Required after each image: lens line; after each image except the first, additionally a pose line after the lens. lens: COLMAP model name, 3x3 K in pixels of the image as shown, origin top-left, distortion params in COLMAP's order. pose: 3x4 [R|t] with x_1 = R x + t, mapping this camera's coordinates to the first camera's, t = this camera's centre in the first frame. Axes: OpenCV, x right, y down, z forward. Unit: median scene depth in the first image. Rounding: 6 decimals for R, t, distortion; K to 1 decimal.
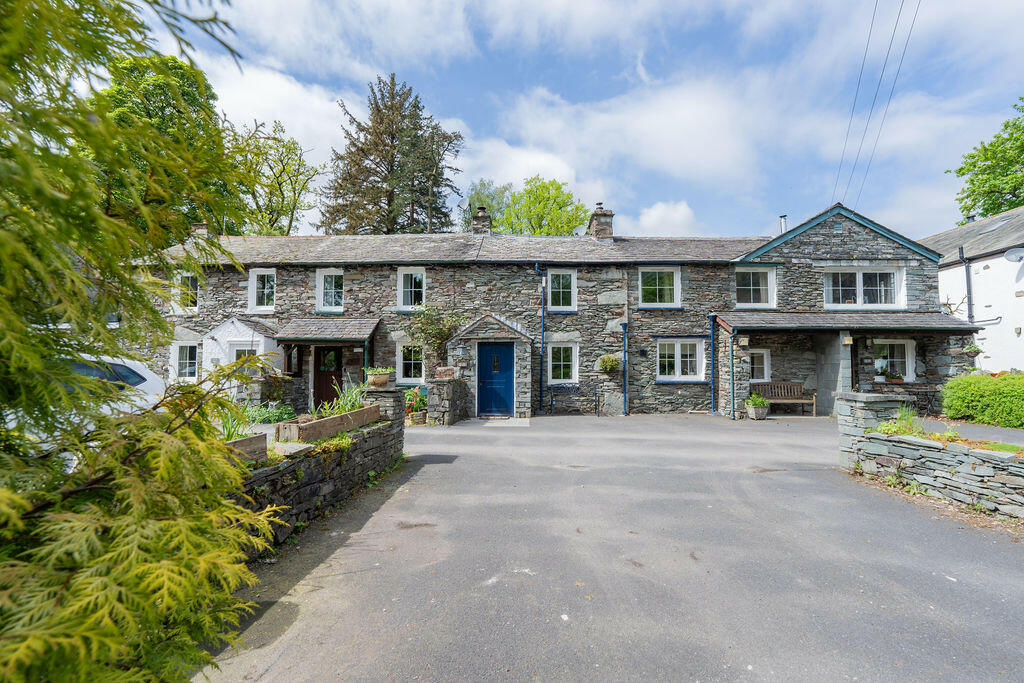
lens RADIAL K [[466.4, 0, 510.6], [0, 466.4, 343.3], [0, 0, 1]] dist [-0.000941, -0.000125]
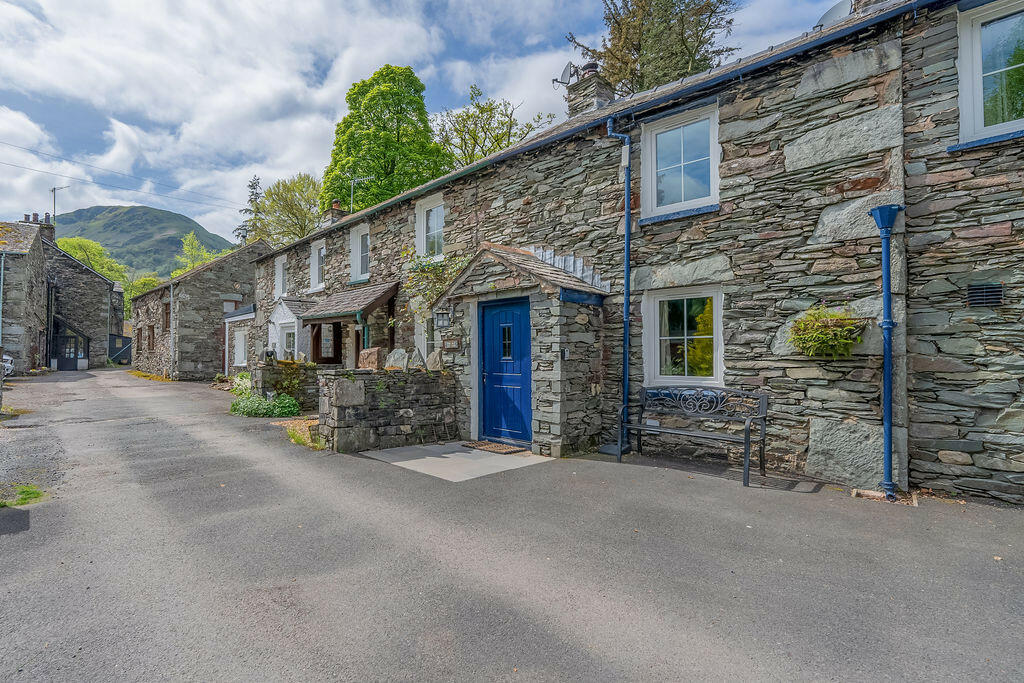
lens RADIAL K [[466.4, 0, 511.6], [0, 466.4, 342.7], [0, 0, 1]] dist [-0.000941, -0.000125]
pose [[0.644145, -0.022445, -0.764574, 0.333230], [0.042225, 0.999089, 0.006245, 0.038349], [0.763737, -0.036307, 0.644506, 0.616762]]
